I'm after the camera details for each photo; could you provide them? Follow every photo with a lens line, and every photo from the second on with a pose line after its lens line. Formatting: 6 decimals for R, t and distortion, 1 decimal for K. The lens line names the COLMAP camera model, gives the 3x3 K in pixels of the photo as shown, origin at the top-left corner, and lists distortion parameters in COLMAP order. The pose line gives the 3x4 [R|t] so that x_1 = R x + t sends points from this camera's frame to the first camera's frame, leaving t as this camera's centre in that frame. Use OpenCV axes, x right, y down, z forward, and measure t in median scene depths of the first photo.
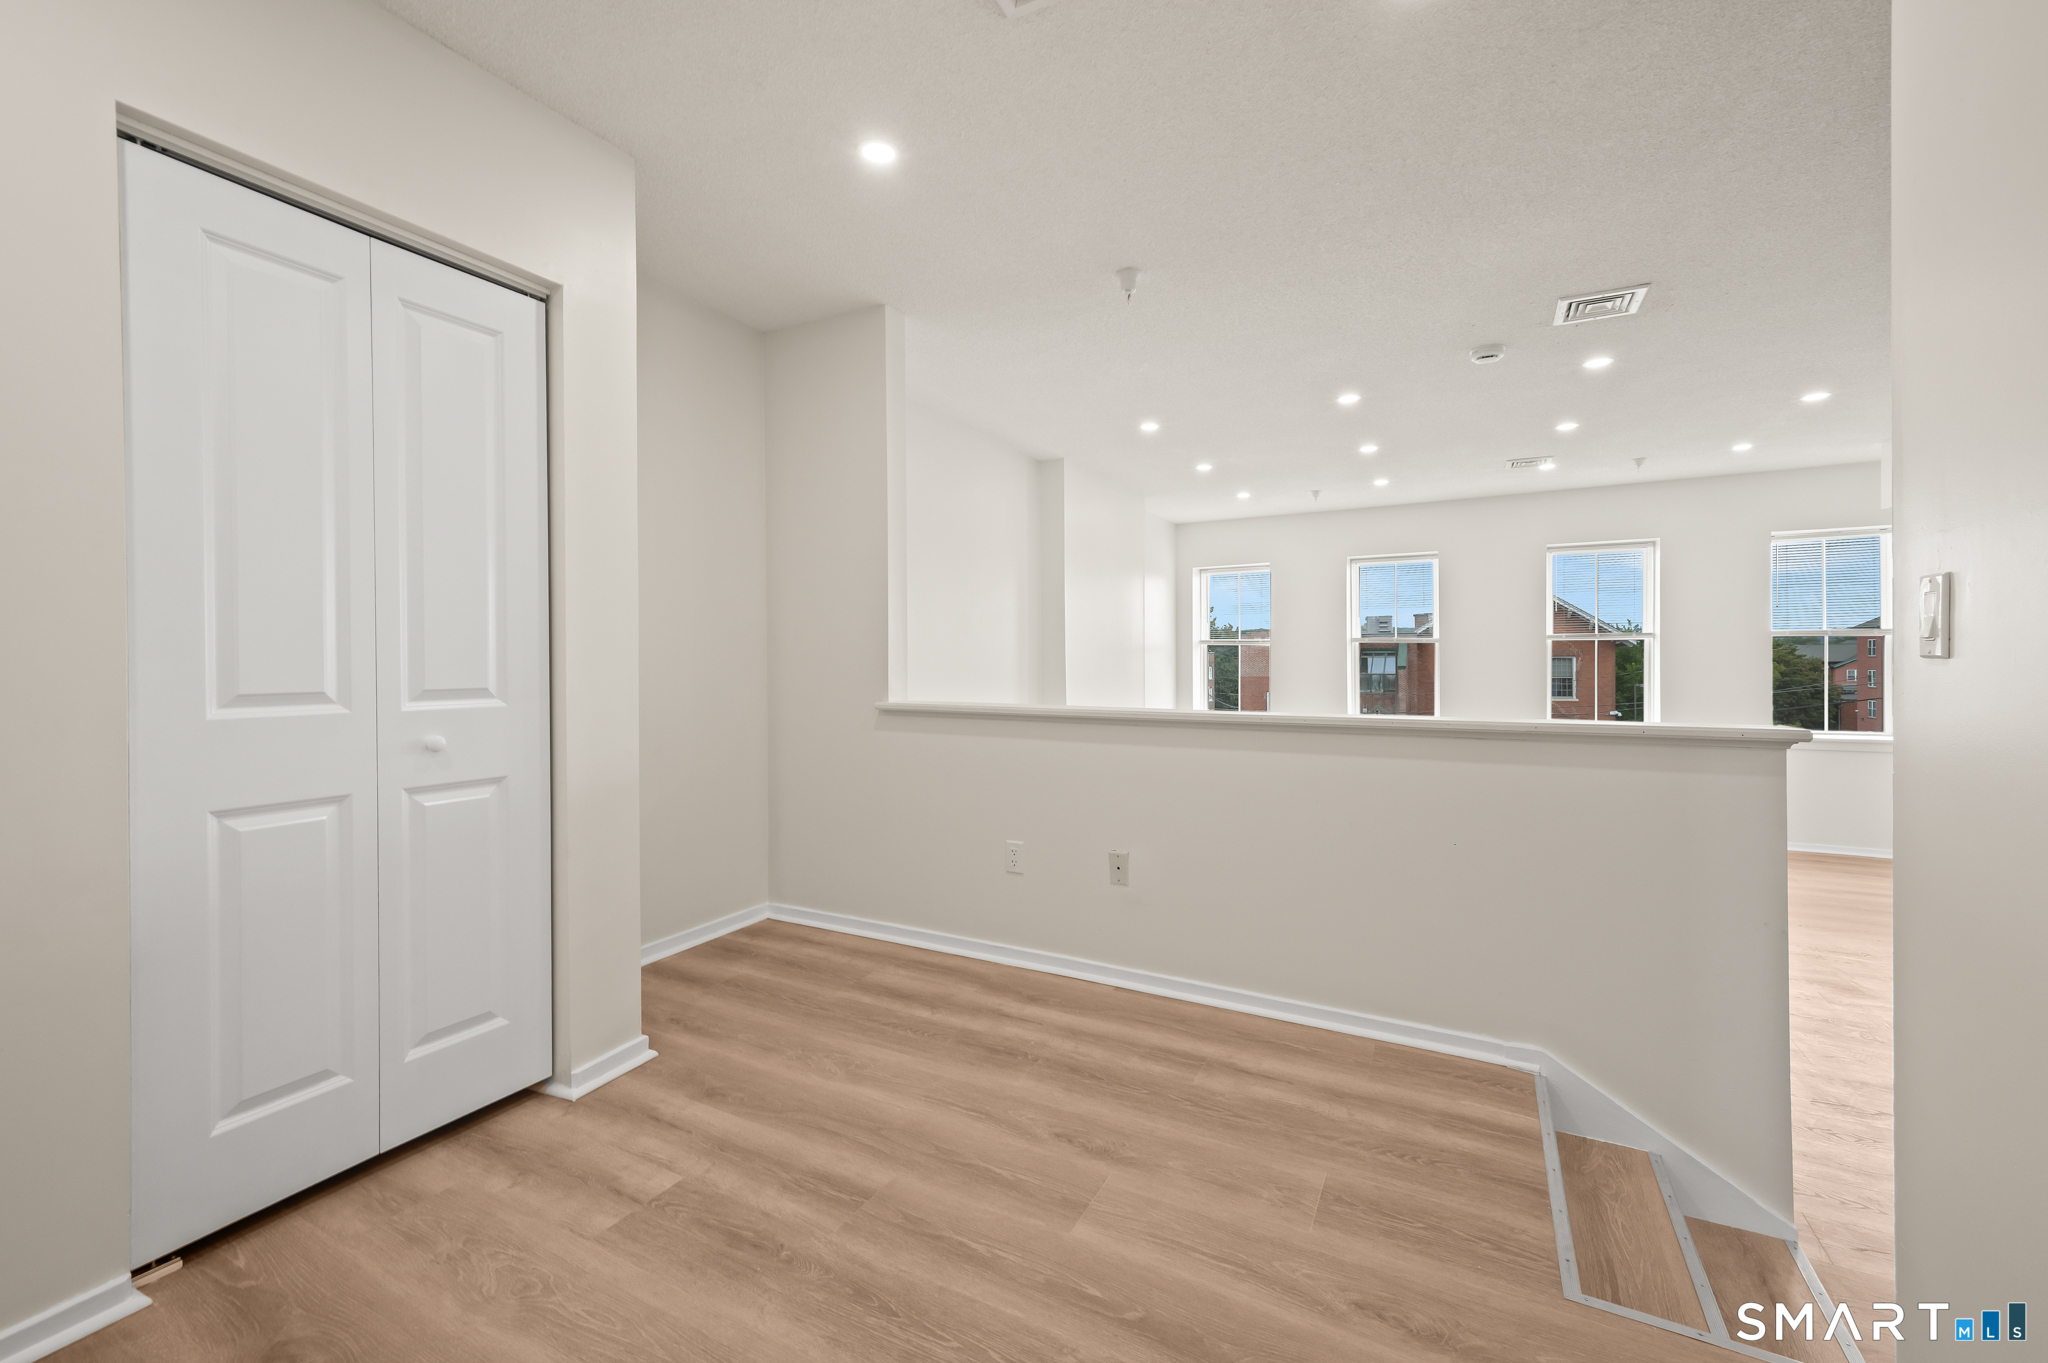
lens RADIAL K [[820.9, 0, 1028.1], [0, 820.9, 673.9], [0, 0, 1]] dist [0.001519, -0.000092]
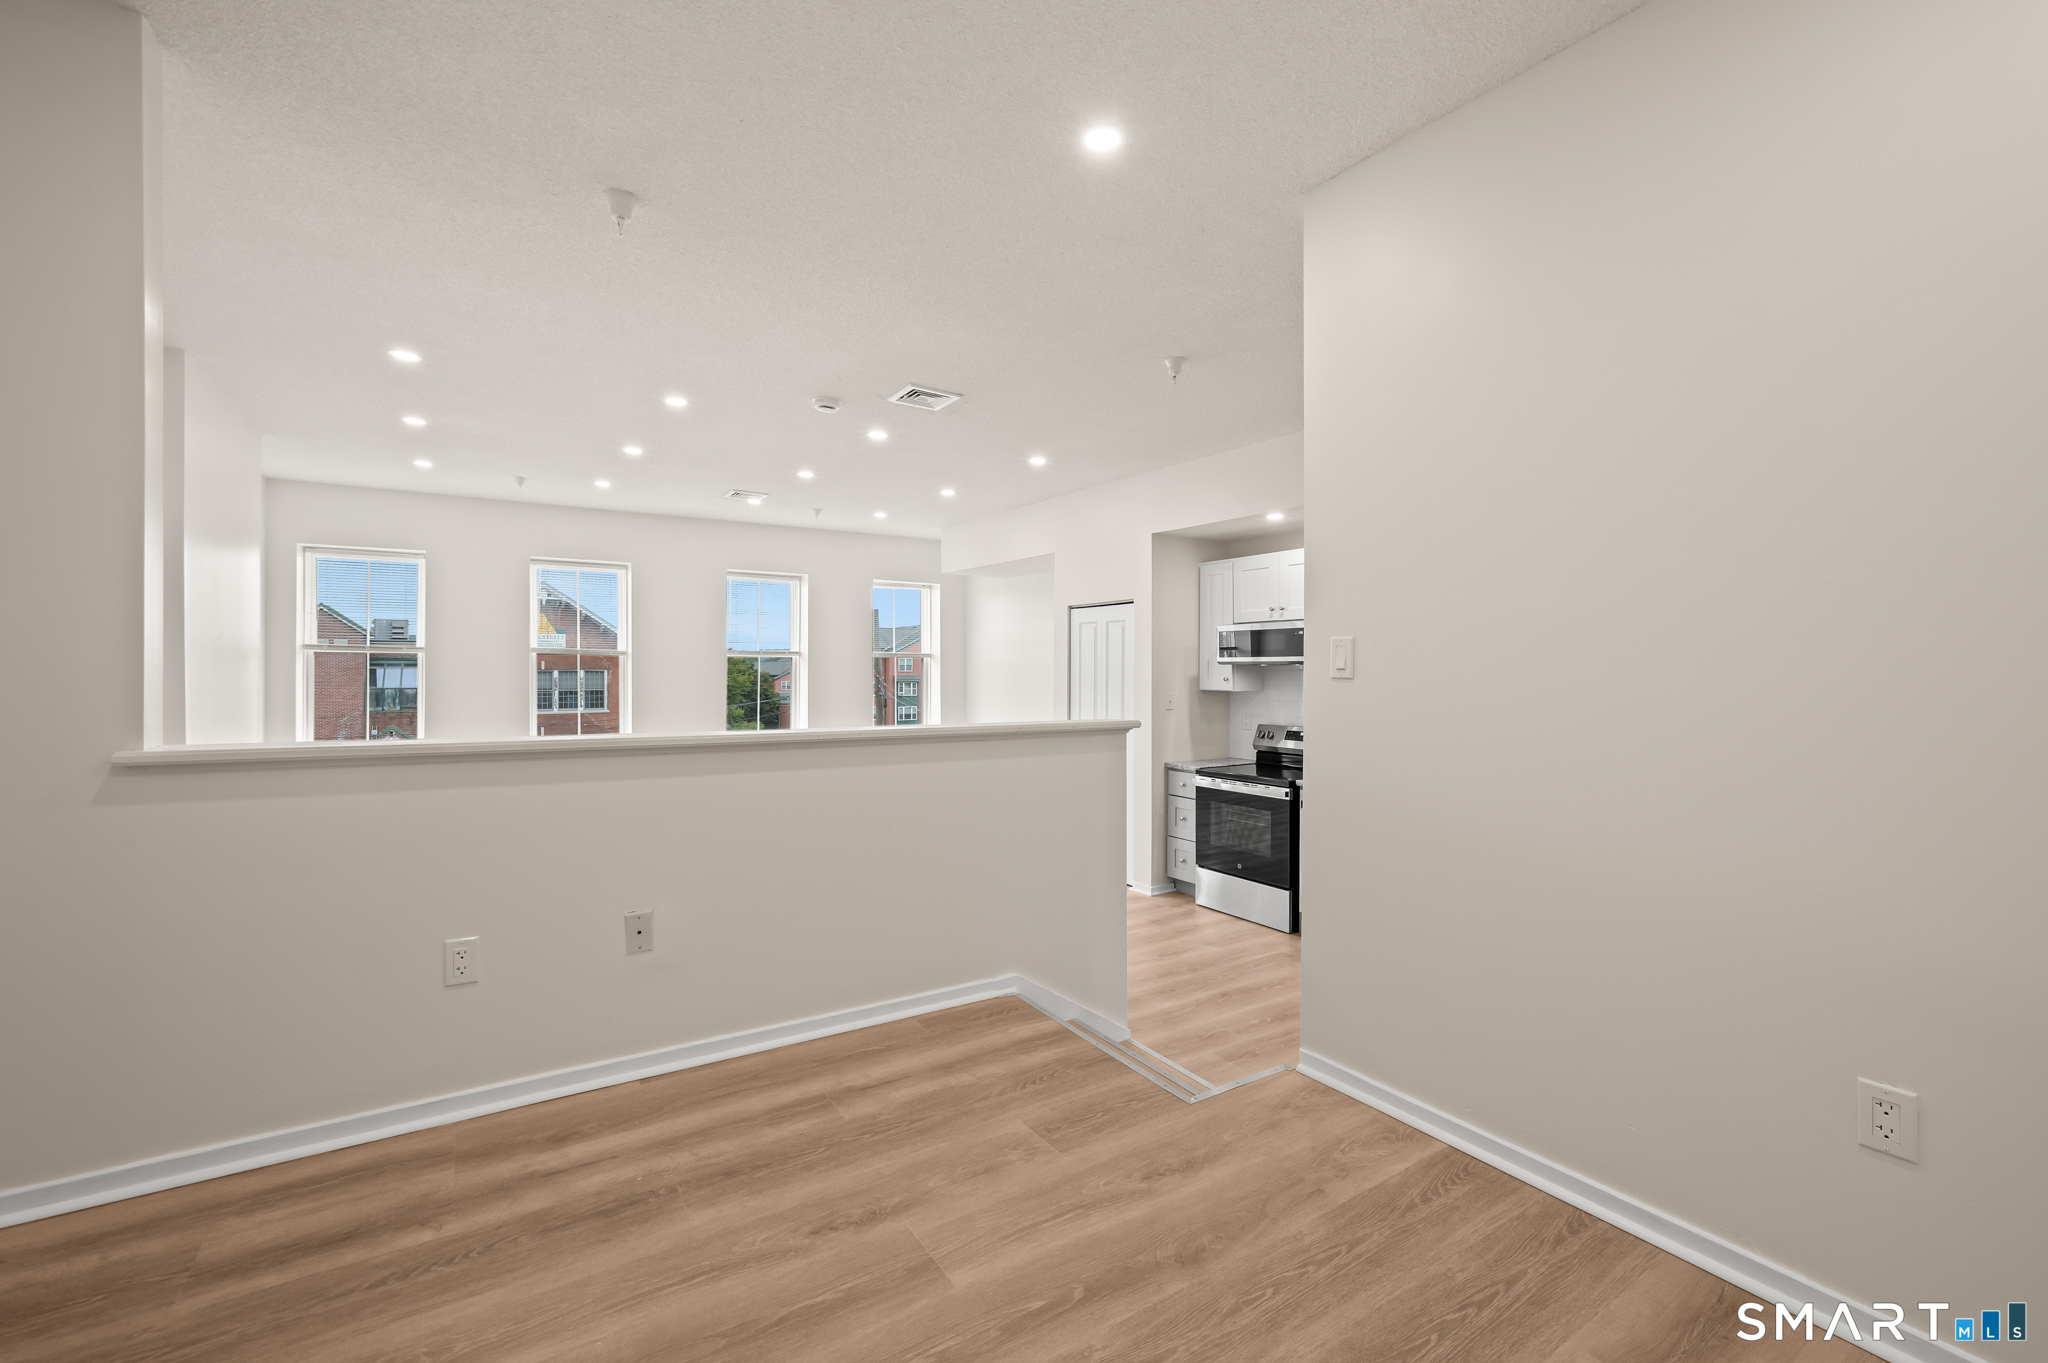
lens RADIAL K [[847.4, 0, 1024.0], [0, 847.4, 681.5], [0, 0, 1]] dist [-0.000595, -0.000771]
pose [[0.489747, -0.003413, 0.871858, -0.511687], [0.008777, 0.999961, -0.001016, -0.007426], [-0.871820, 0.008150, 0.489758, 0.306459]]
